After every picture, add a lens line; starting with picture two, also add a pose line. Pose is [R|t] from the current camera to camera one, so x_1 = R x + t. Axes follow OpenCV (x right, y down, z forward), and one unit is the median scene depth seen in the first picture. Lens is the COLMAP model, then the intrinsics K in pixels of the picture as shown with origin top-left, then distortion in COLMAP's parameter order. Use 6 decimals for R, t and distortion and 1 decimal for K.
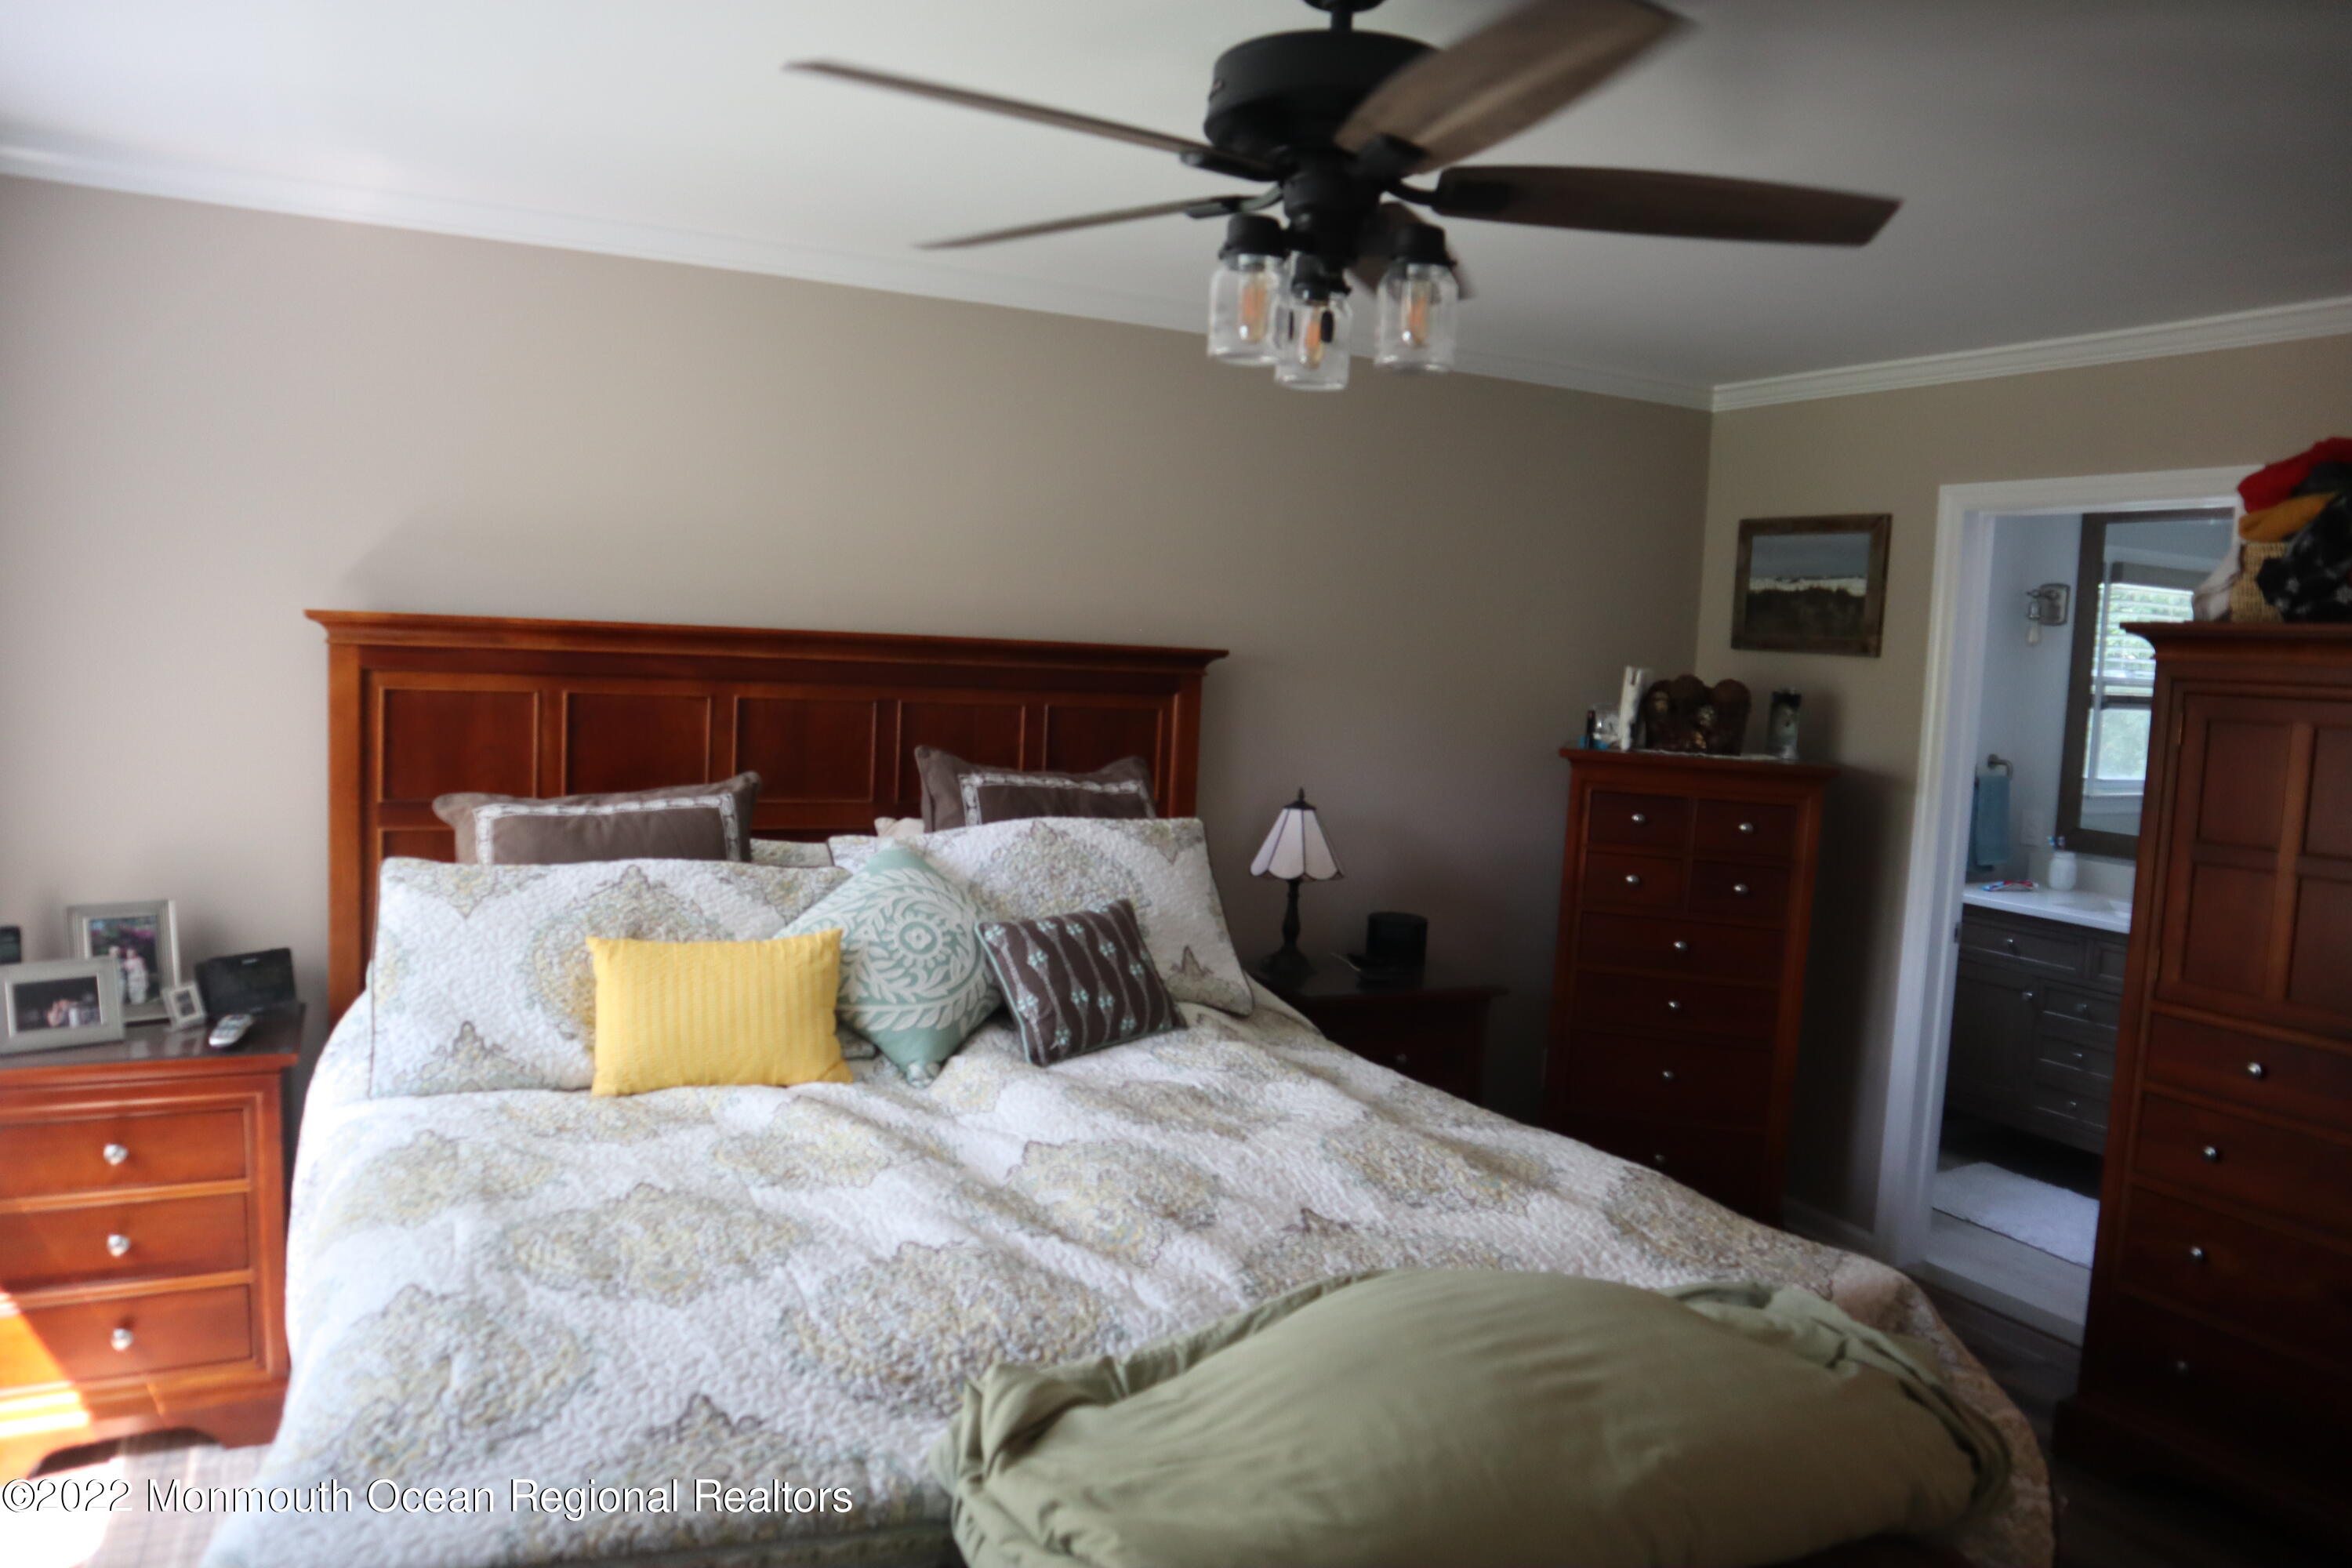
lens RADIAL K [[1662.6, 0, 1177.7], [0, 1662.6, 799.8], [0, 0, 1]] dist [-0.066400, 0.008309]
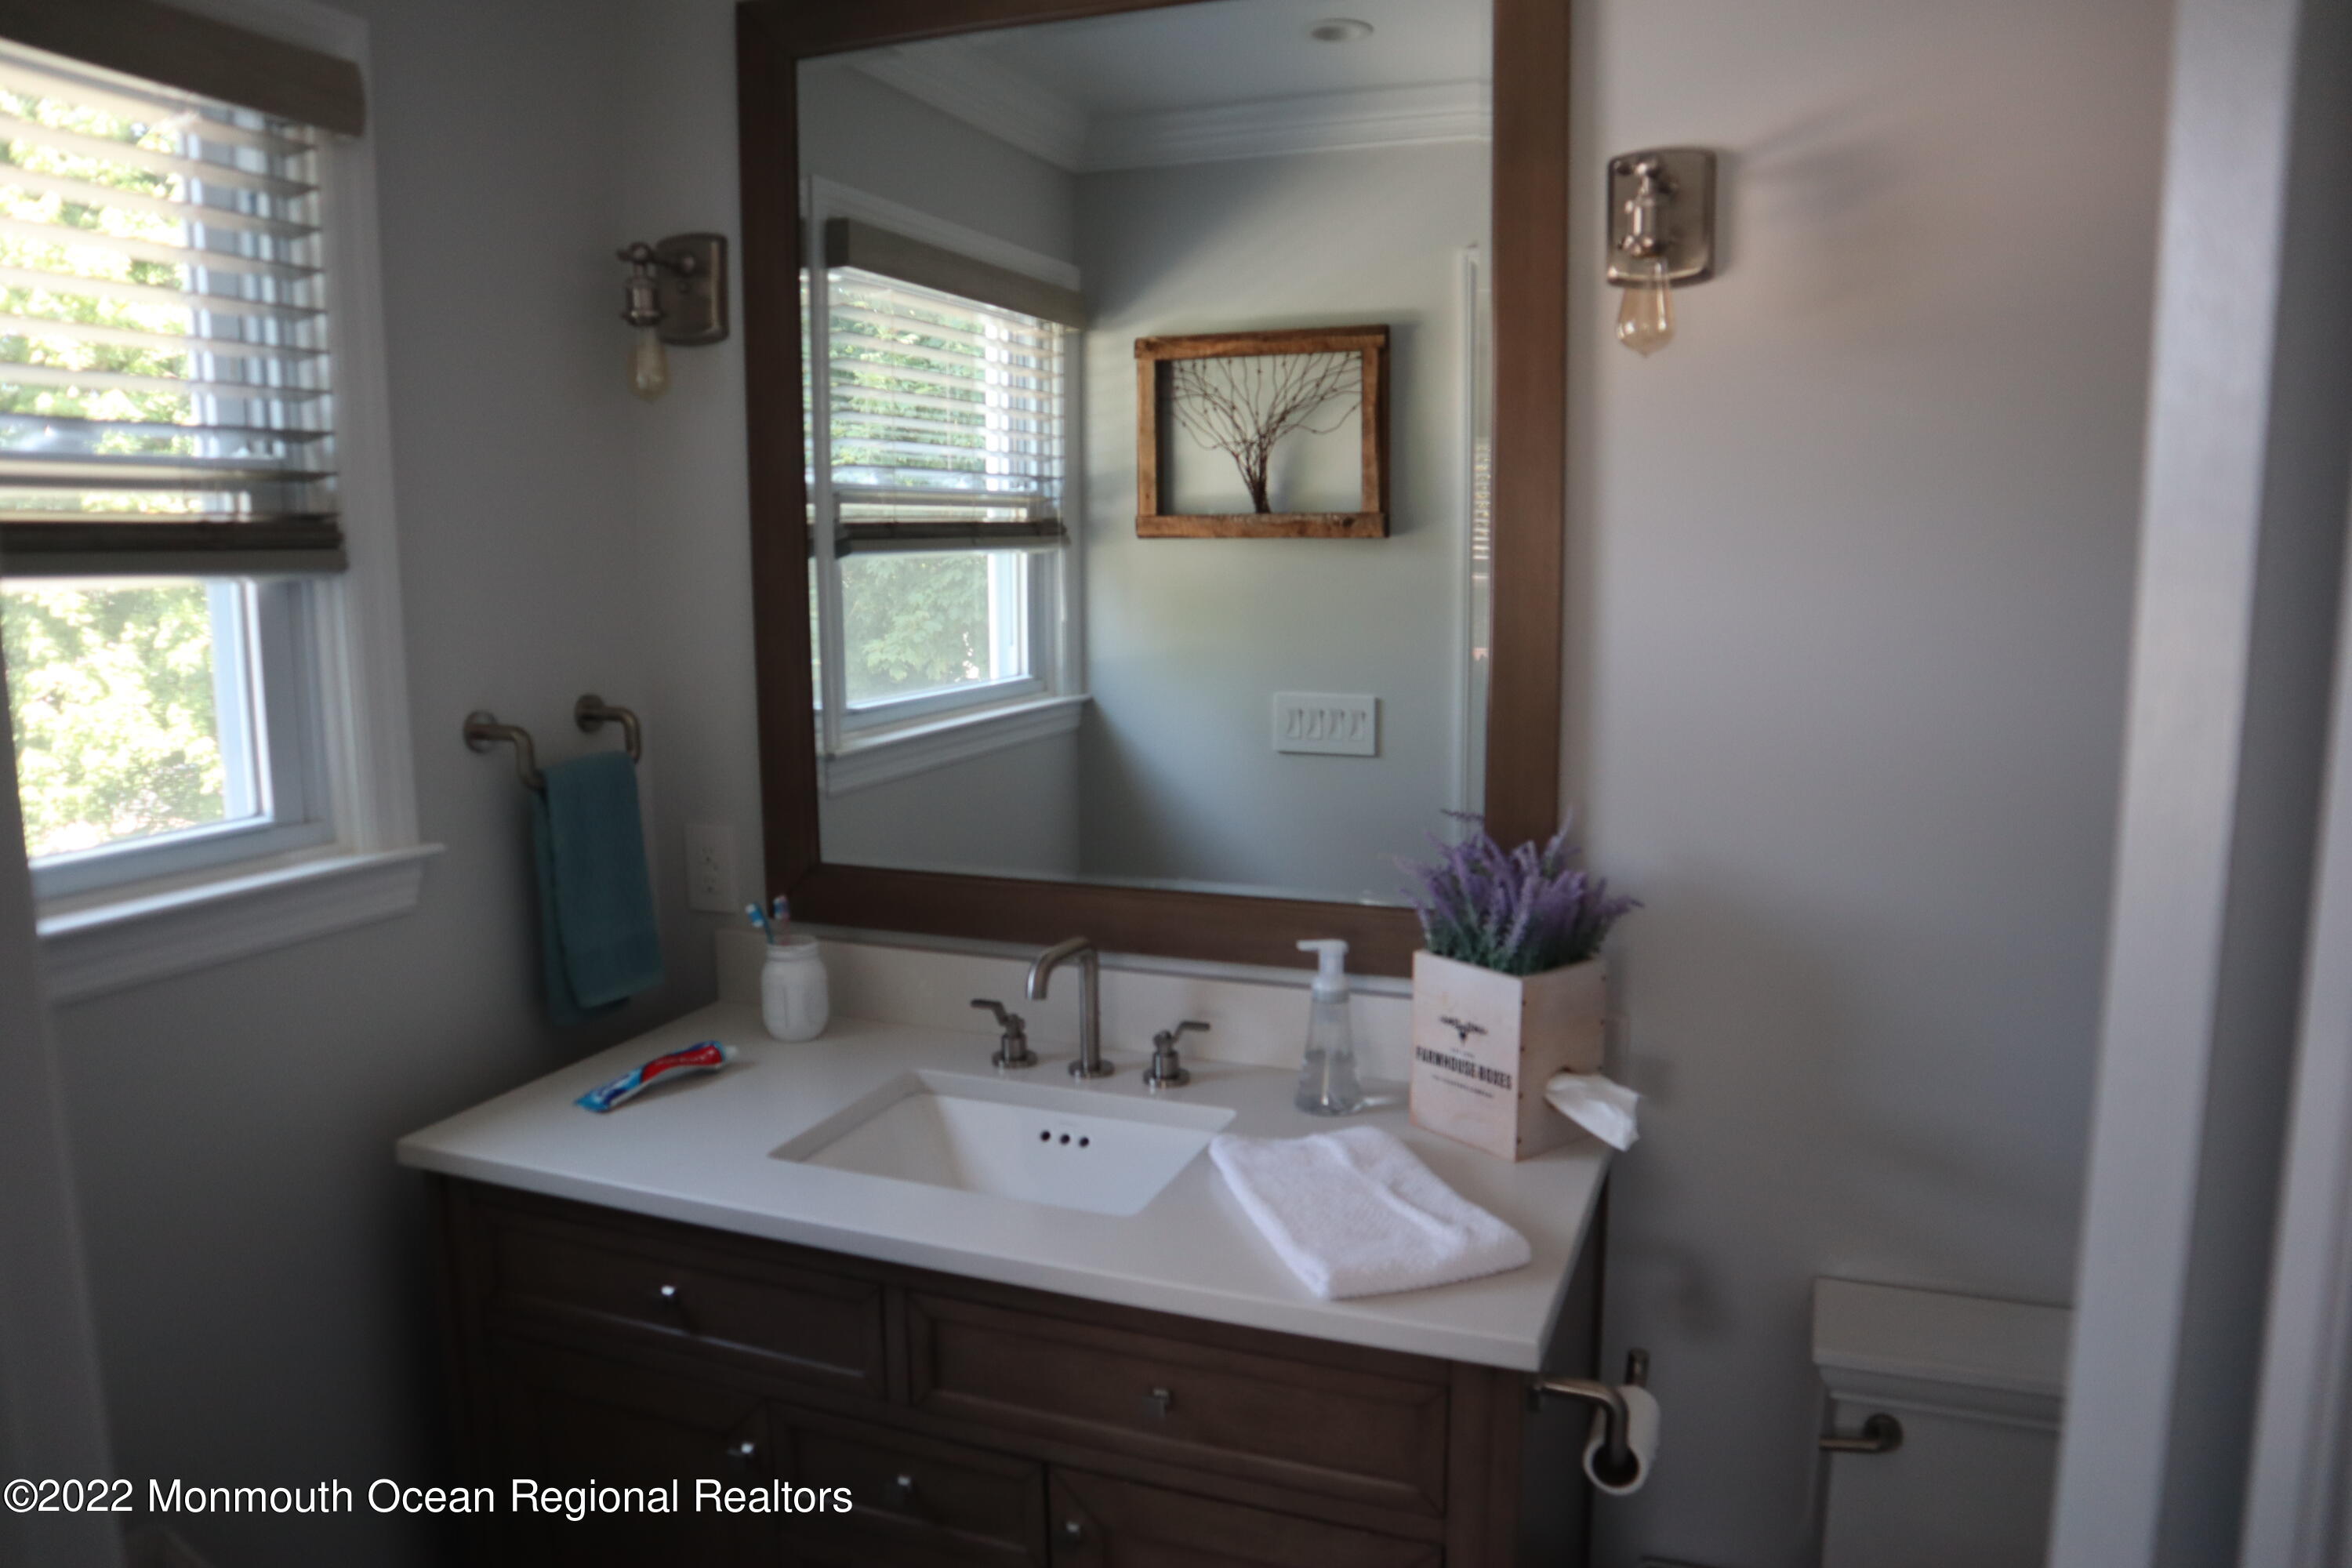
lens RADIAL K [[1662.6, 0, 1175.3], [0, 1662.6, 773.9], [0, 0, 1]] dist [-0.066400, 0.008309]
pose [[0.750904, -0.137079, 0.646028, 0.446033], [0.098151, 0.990521, 0.096092, -0.042126], [-0.653077, -0.008747, 0.757241, 0.790444]]
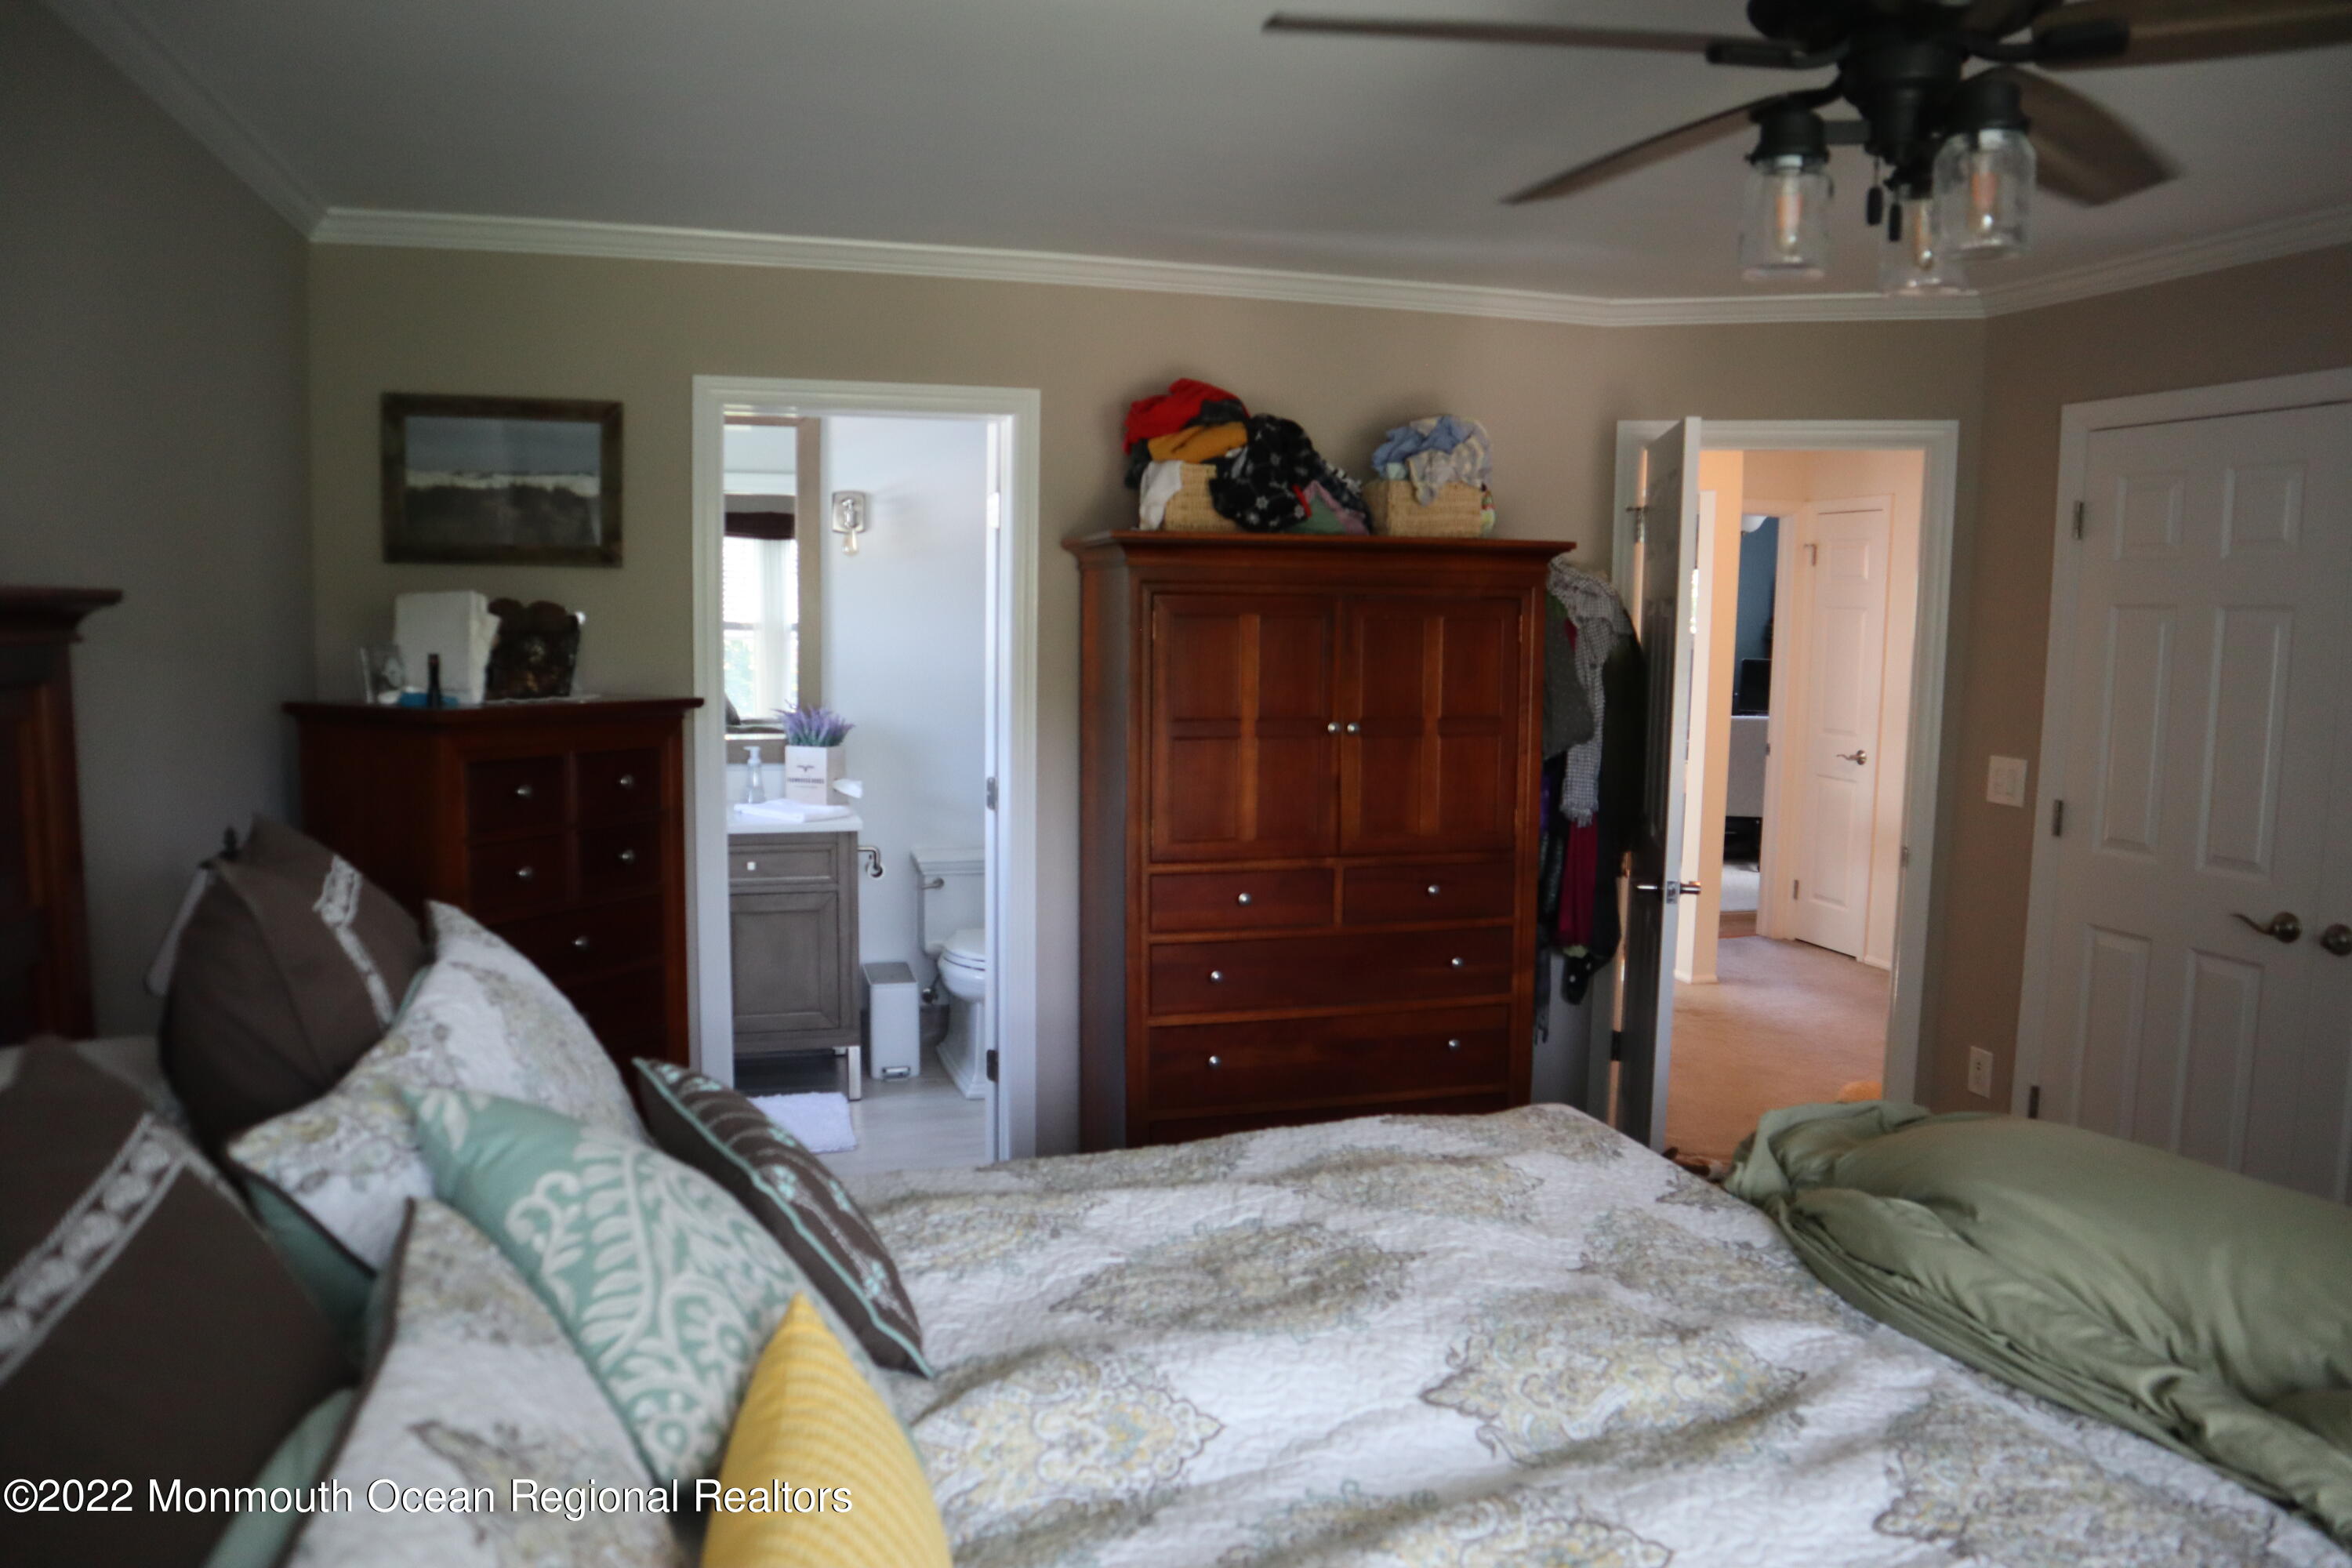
lens RADIAL K [[1662.6, 0, 1179.8], [0, 1662.6, 782.4], [0, 0, 1]] dist [-0.066400, 0.008309]
pose [[0.170147, -0.148070, 0.974231, -0.387404], [0.092073, 0.986710, 0.133887, -0.064218], [-0.981108, 0.066920, 0.181519, 0.556473]]
